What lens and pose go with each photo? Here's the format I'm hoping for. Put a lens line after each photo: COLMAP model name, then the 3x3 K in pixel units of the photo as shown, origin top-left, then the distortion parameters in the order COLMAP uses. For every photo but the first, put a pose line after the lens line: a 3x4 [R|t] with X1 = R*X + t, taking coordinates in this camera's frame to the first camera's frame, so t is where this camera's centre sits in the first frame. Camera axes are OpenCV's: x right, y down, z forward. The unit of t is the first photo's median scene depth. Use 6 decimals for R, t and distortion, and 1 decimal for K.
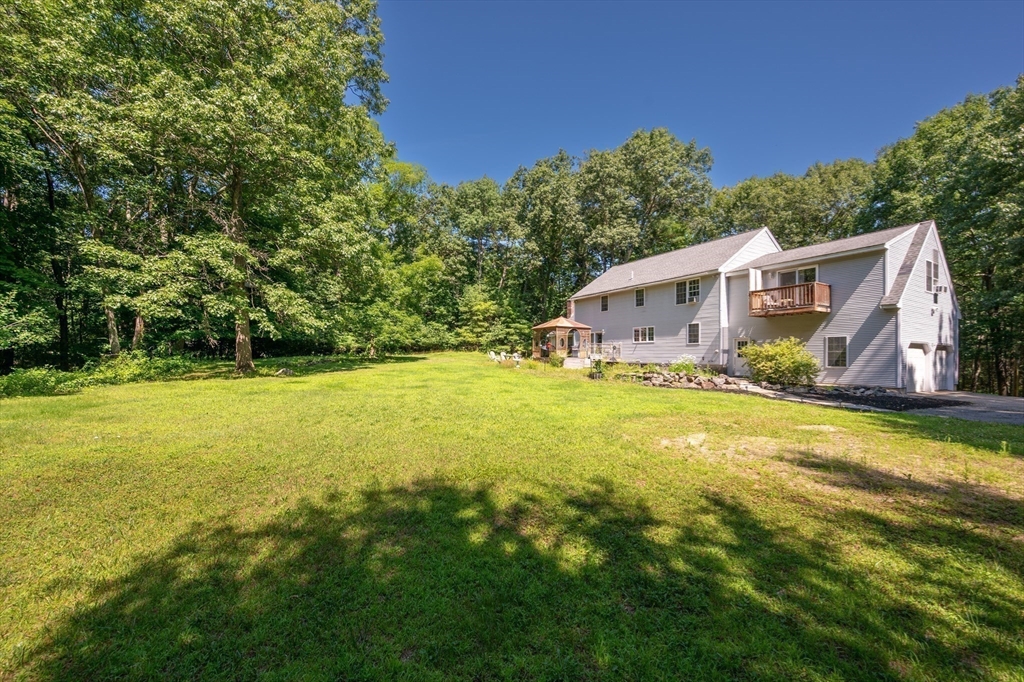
lens RADIAL K [[409.1, 0, 511.9], [0, 409.1, 346.9], [0, 0, 1]] dist [0.002688, 0.000106]
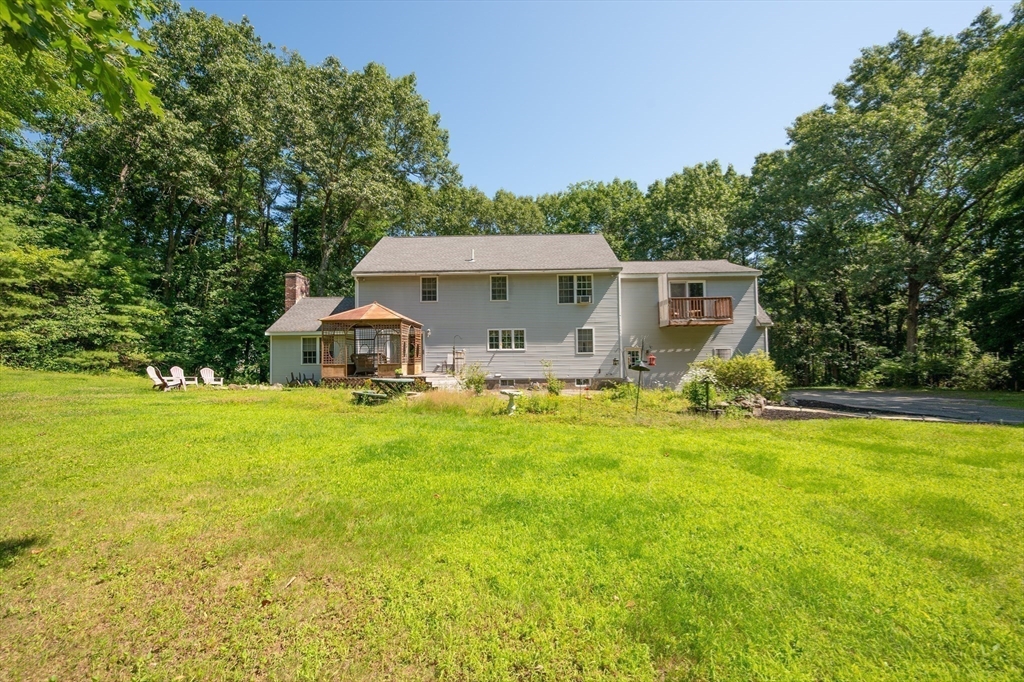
lens RADIAL K [[409.1, 0, 511.9], [0, 409.1, 341.5], [0, 0, 1]] dist [0.002688, 0.000106]
pose [[0.517354, 0.021280, 0.855507, -0.302650], [-0.006615, 0.999760, -0.020867, -0.011589], [-0.855746, 0.005136, 0.517371, 0.629941]]
